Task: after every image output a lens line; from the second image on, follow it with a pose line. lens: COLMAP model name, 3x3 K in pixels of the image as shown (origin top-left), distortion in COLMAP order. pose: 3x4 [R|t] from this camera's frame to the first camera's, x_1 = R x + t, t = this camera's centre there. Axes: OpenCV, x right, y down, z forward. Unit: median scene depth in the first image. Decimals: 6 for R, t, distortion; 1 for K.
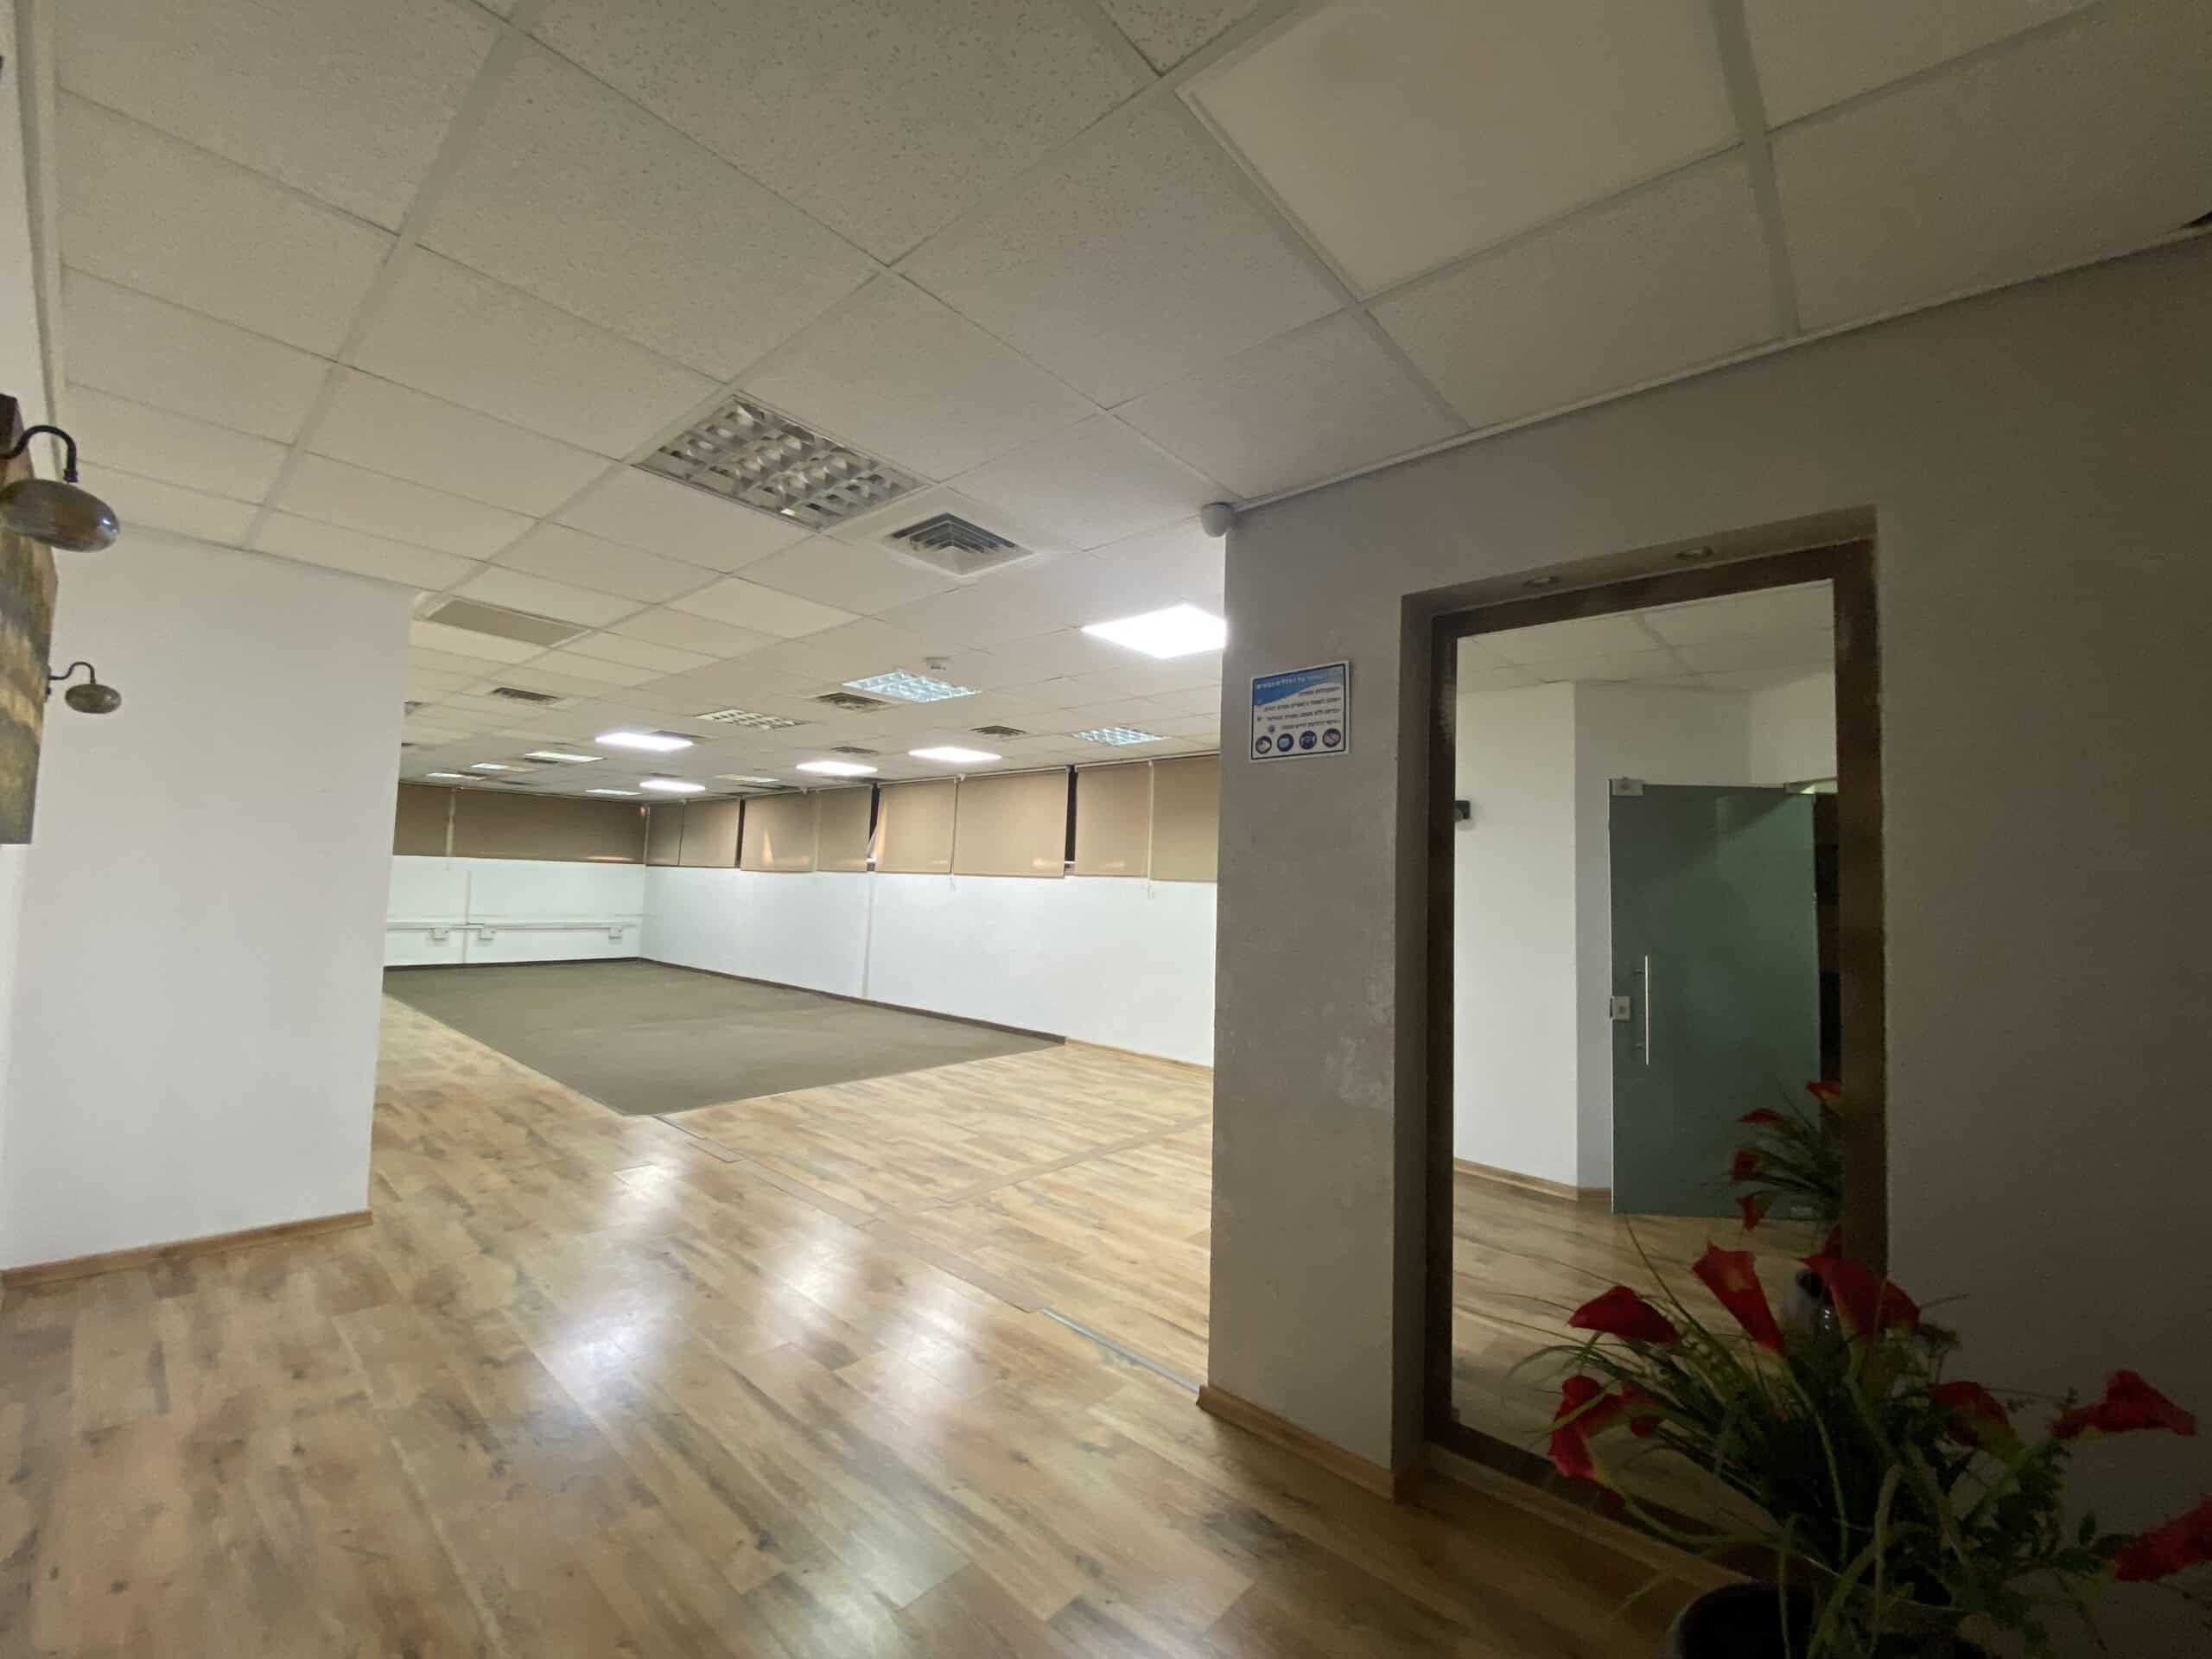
lens RADIAL K [[851.8, 0, 1083.5], [0, 851.8, 841.4], [0, 0, 1]] dist [-0.019308, -0.005899]
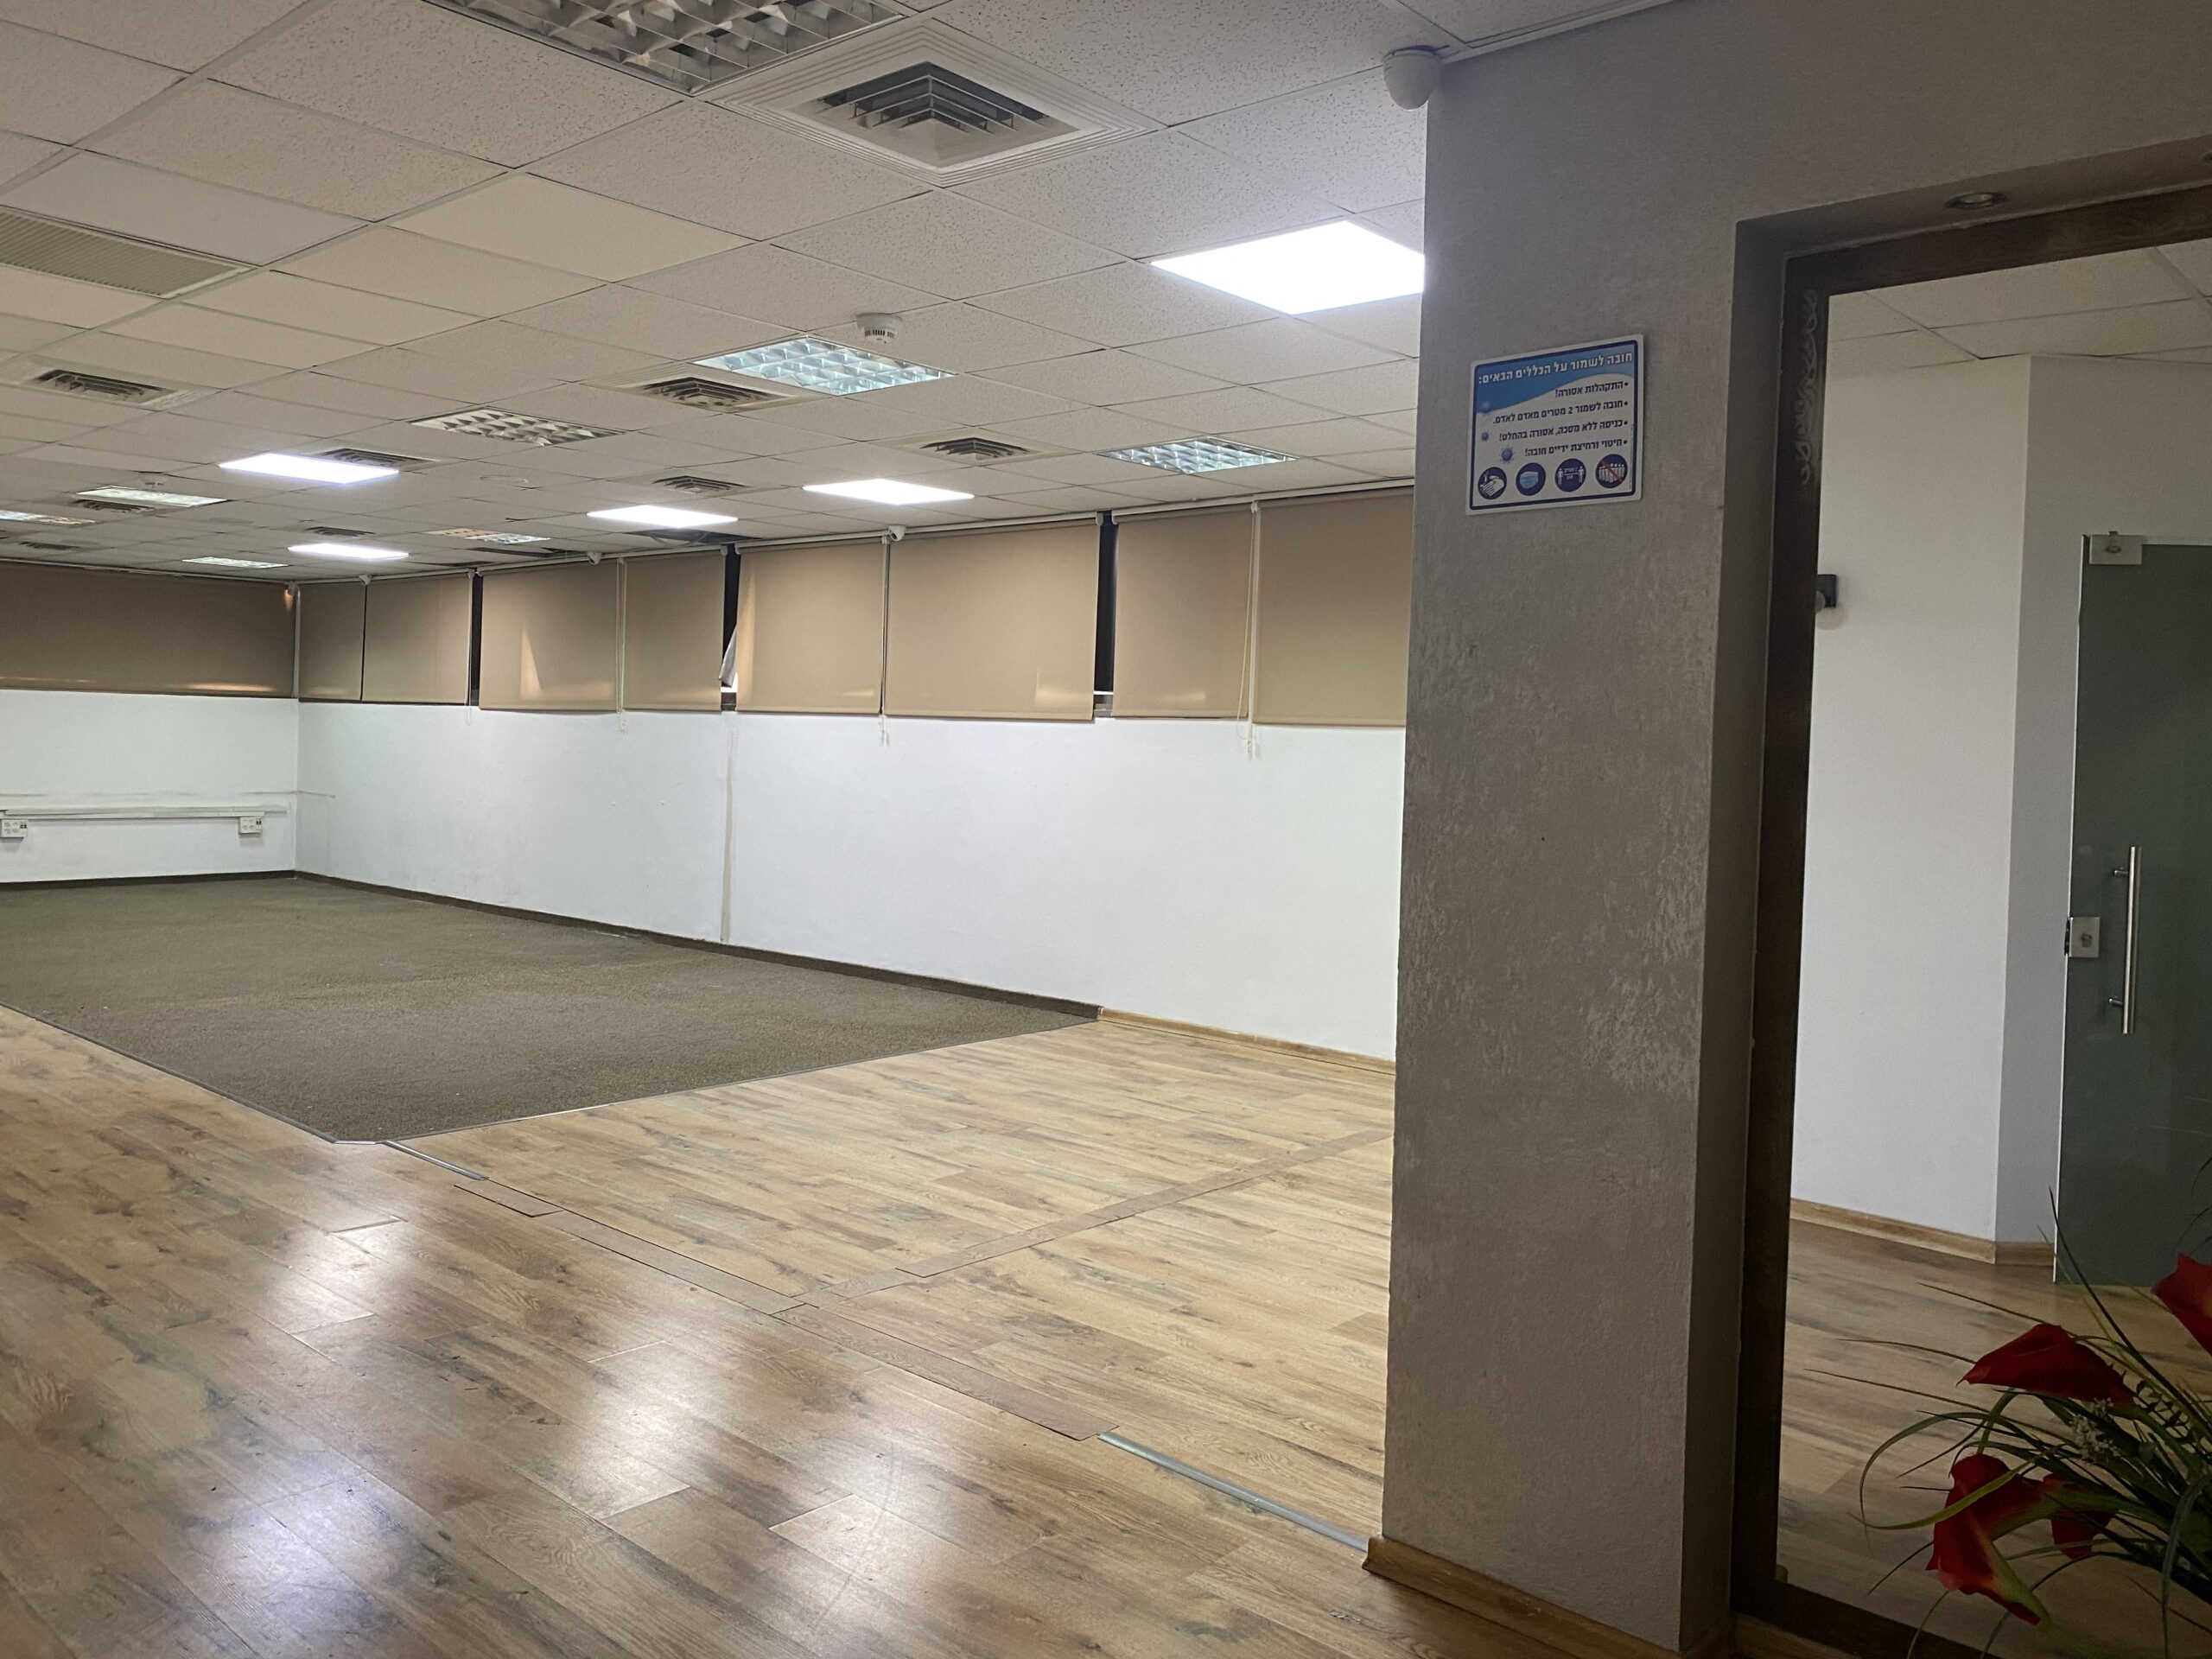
lens RADIAL K [[1639.2, 0, 1104.1], [0, 1639.2, 816.0], [0, 0, 1]] dist [-0.019773, -0.022752]
pose [[0.999952, -0.004390, 0.008756, -0.046811], [0.003500, 0.995065, 0.099160, 0.000324], [-0.009148, -0.099124, 0.995033, -0.094497]]
